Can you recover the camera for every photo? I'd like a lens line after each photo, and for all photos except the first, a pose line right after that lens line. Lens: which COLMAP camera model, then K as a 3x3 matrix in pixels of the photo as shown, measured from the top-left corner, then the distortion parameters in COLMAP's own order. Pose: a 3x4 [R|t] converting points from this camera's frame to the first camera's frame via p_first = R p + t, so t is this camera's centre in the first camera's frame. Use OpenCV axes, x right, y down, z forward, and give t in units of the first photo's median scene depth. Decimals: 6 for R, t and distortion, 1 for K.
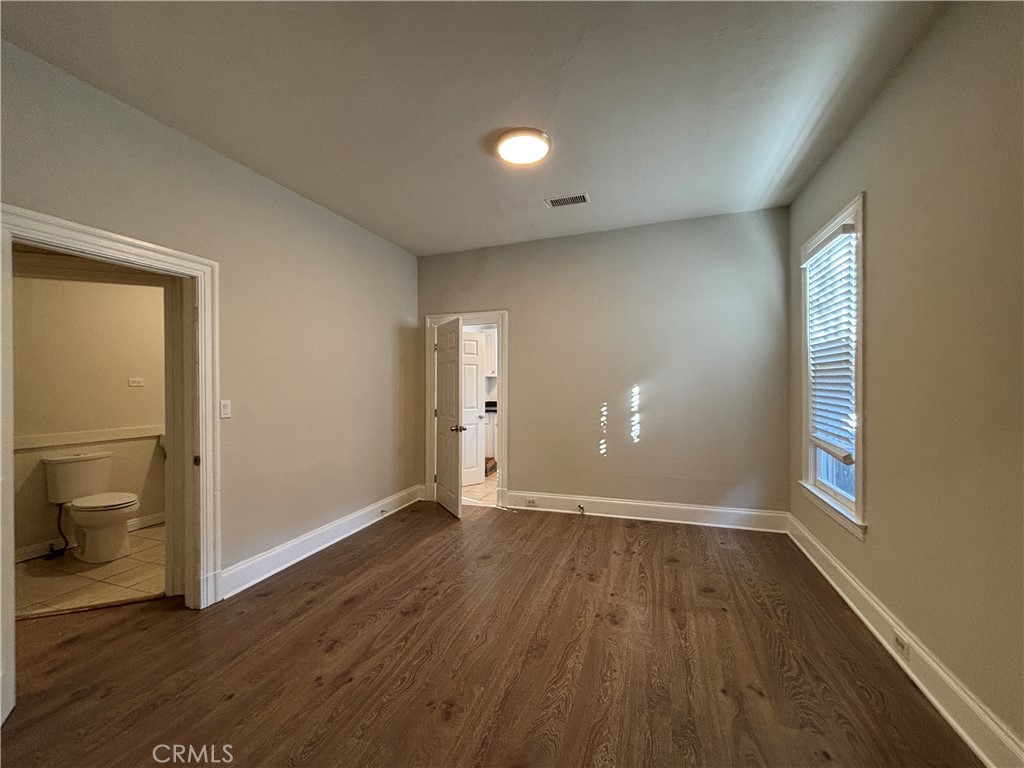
lens RADIAL K [[413.9, 0, 511.5], [0, 413.9, 382.6], [0, 0, 1]] dist [0.004482, 0.000023]
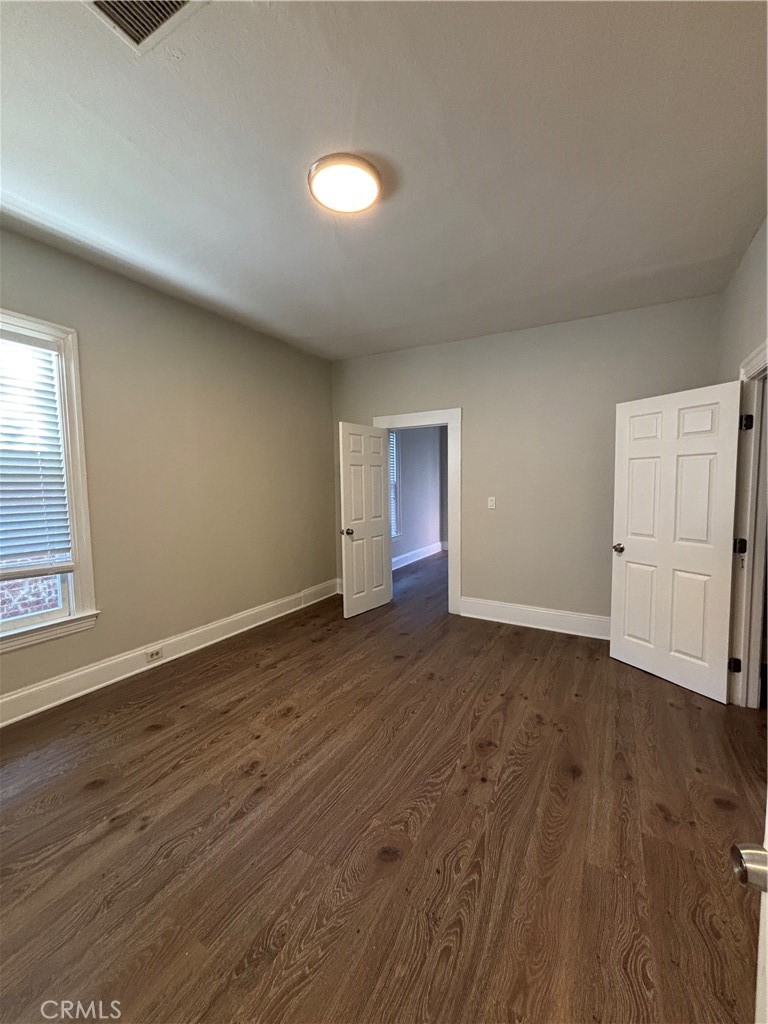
lens RADIAL K [[413.9, 0, 385.4], [0, 413.9, 514.0], [0, 0, 1]] dist [0.004482, 0.000023]
pose [[-0.984737, 0.002226, 0.174036, -0.174227], [0.015513, 0.997061, 0.075021, -0.020282], [-0.173357, 0.076576, -0.981877, 1.760177]]
